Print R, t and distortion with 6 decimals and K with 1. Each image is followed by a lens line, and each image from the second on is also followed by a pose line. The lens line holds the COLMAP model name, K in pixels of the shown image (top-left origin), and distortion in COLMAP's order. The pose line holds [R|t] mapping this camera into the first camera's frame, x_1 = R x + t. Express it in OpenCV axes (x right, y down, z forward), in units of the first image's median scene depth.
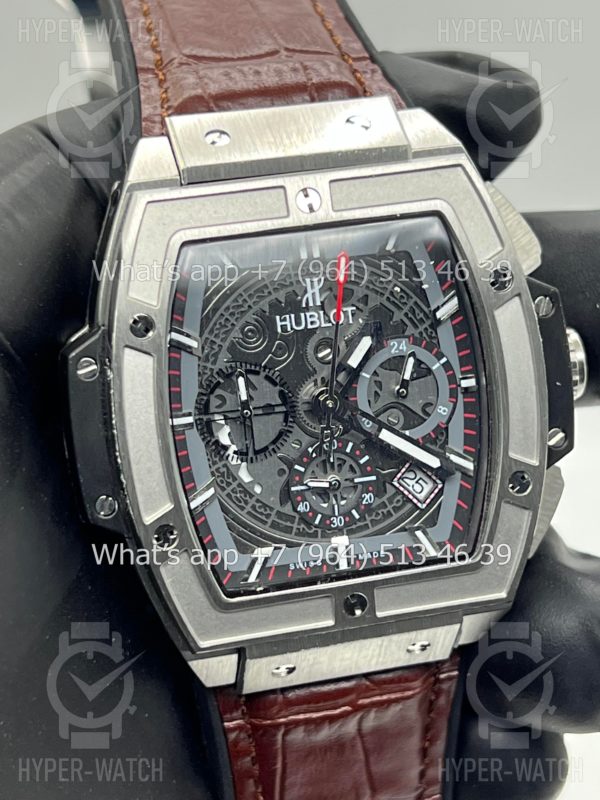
lens RADIAL K [[1893.1, 0, 305.0], [0, 1893.1, 400.2], [0, 0, 1]] dist [0.179868, 0.000000]
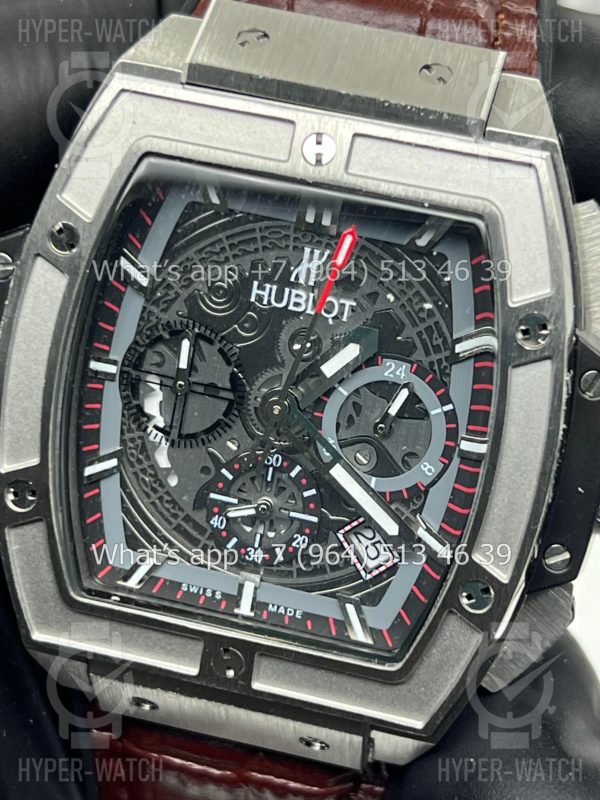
lens RADIAL K [[1893.1, 0, 303.3], [0, 1893.1, 403.3], [0, 0, 1]] dist [0.179868, 0.000000]
pose [[0.881912, 0.339148, -0.327428, 0.272700], [-0.319063, 0.940728, 0.115019, -0.092276], [0.347029, 0.003033, 0.937849, 0.272618]]
